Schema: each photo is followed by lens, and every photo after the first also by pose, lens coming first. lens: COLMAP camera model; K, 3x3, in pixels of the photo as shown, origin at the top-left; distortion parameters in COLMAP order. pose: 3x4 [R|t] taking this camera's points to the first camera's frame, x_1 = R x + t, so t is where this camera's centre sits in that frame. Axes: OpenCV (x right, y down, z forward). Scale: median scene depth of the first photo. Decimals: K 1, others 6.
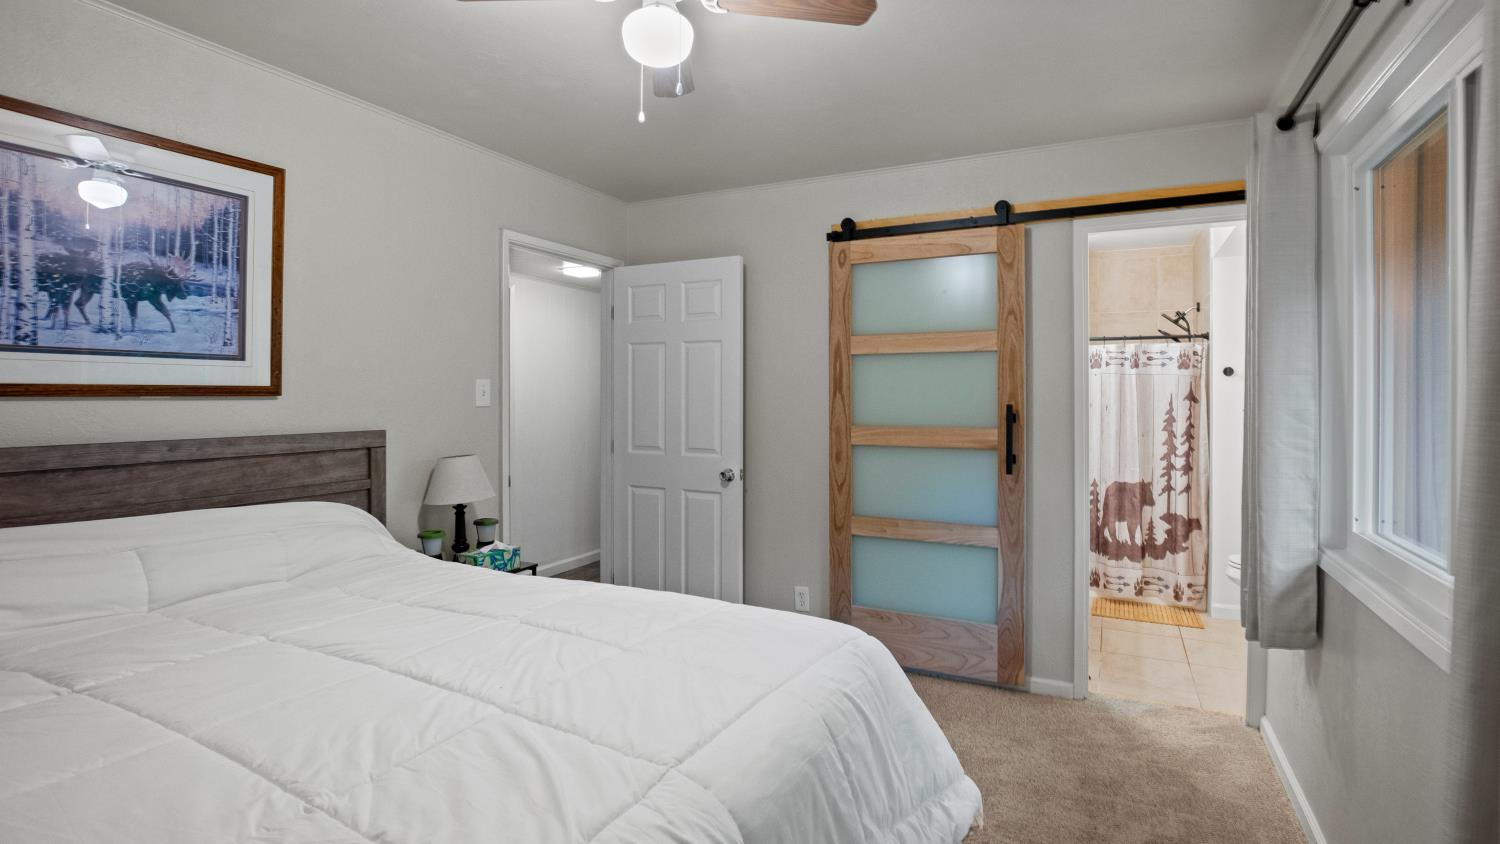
lens RADIAL K [[710.8, 0, 756.9], [0, 710.8, 390.1], [0, 0, 1]] dist [-0.025180, 0.000198]
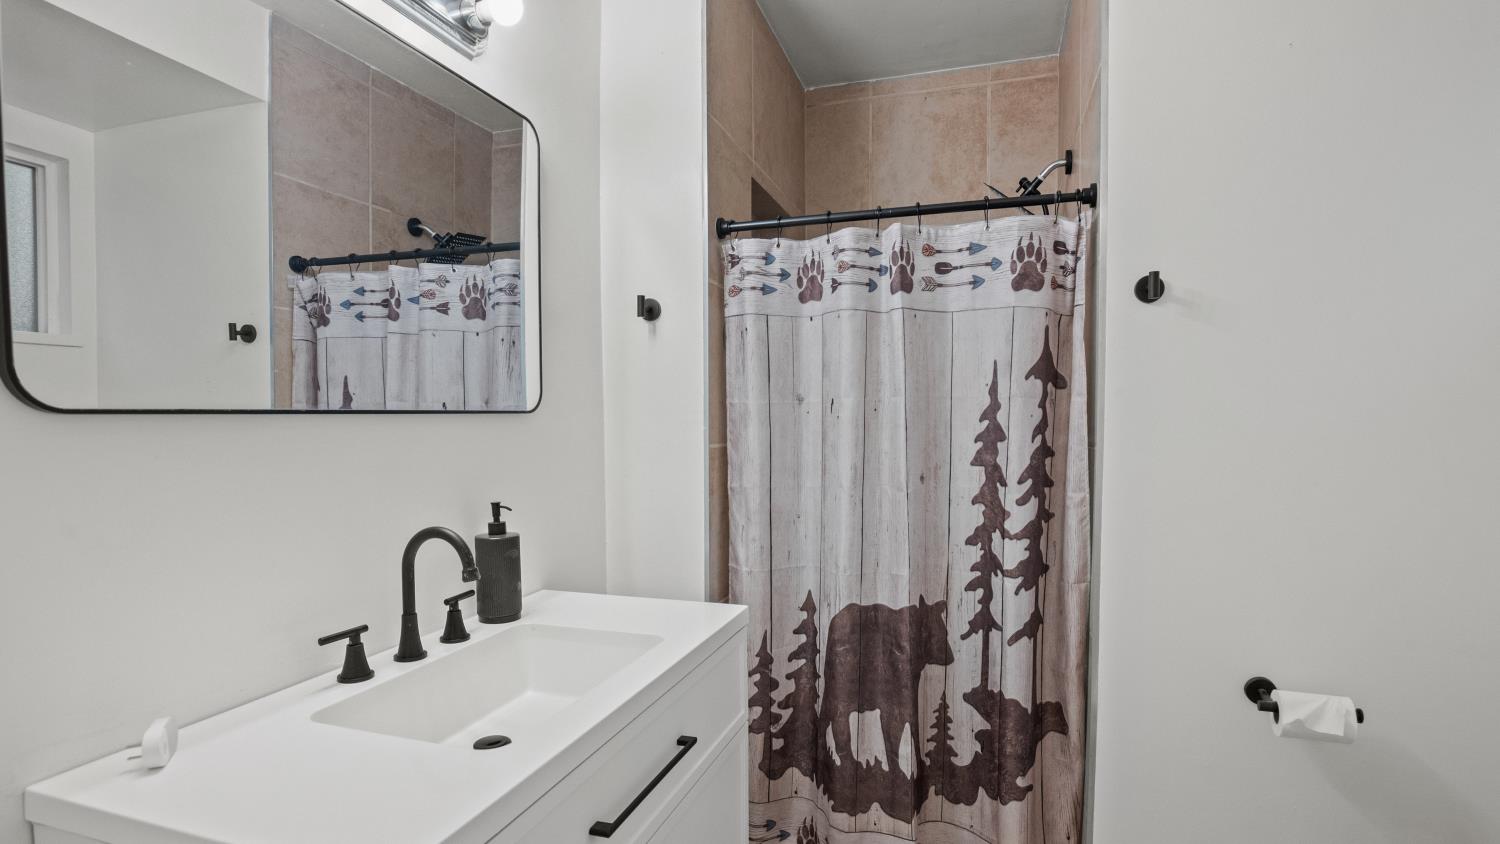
lens RADIAL K [[711.6, 0, 756.7], [0, 711.6, 452.8], [0, 0, 1]] dist [-0.023017, -0.000062]
pose [[0.989155, -0.012318, 0.146358, 0.410870], [0.004997, 0.998723, 0.050282, 0.032312], [-0.146790, -0.049006, 0.987953, 0.652786]]
